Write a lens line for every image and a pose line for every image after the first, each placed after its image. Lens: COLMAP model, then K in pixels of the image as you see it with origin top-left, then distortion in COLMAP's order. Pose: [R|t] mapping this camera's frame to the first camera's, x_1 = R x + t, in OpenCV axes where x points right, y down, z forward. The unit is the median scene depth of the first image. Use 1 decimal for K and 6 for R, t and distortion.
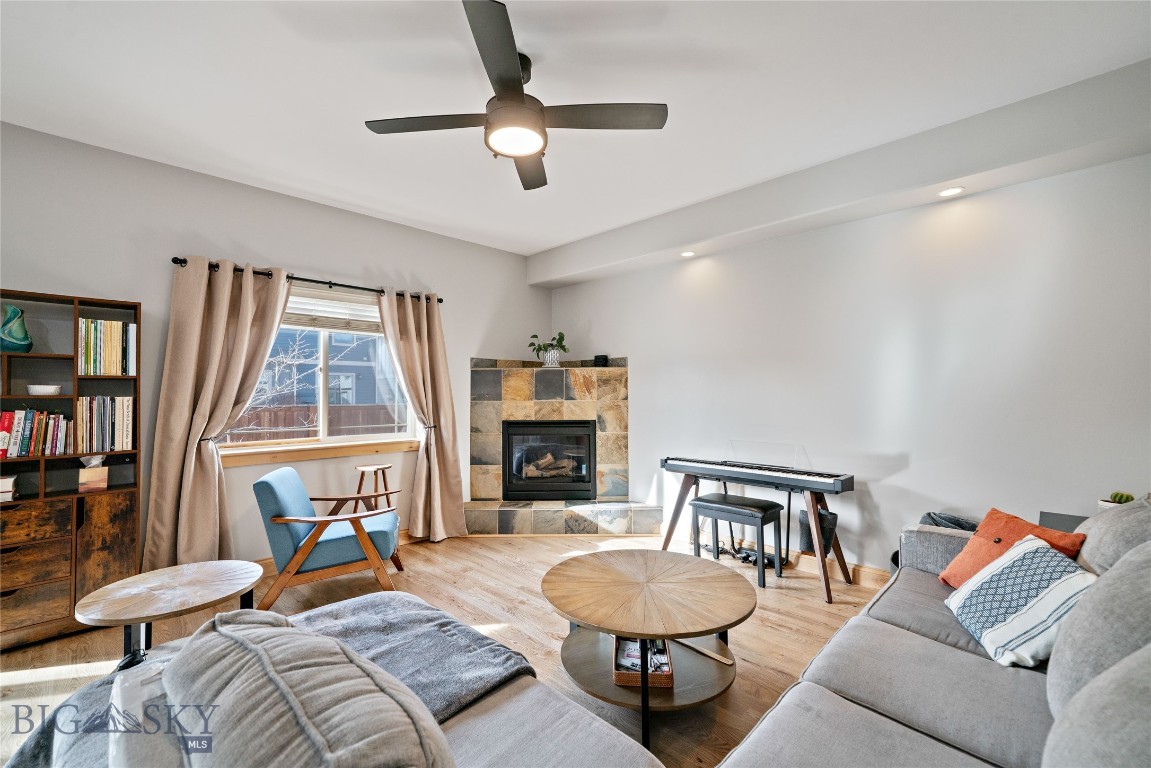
lens RADIAL K [[484.1, 0, 575.5], [0, 484.1, 384.0], [0, 0, 1]] dist [-0.000285, 0.000061]
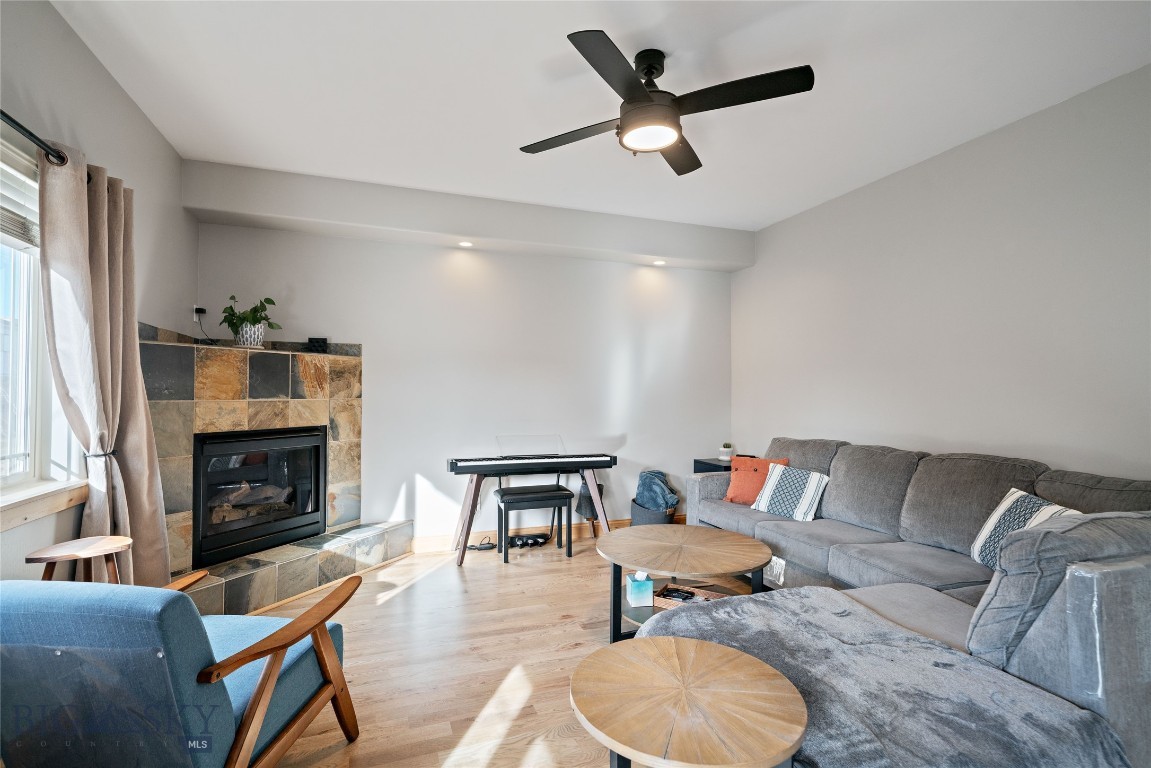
lens RADIAL K [[542.5, 0, 575.5], [0, 542.5, 384.0], [0, 0, 1]] dist [0.001359, 0.000103]
pose [[0.431428, 0.020000, 0.901926, -0.547668], [-0.021476, 0.999699, -0.011895, 0.012933], [-0.901892, -0.014238, 0.431728, 0.299054]]
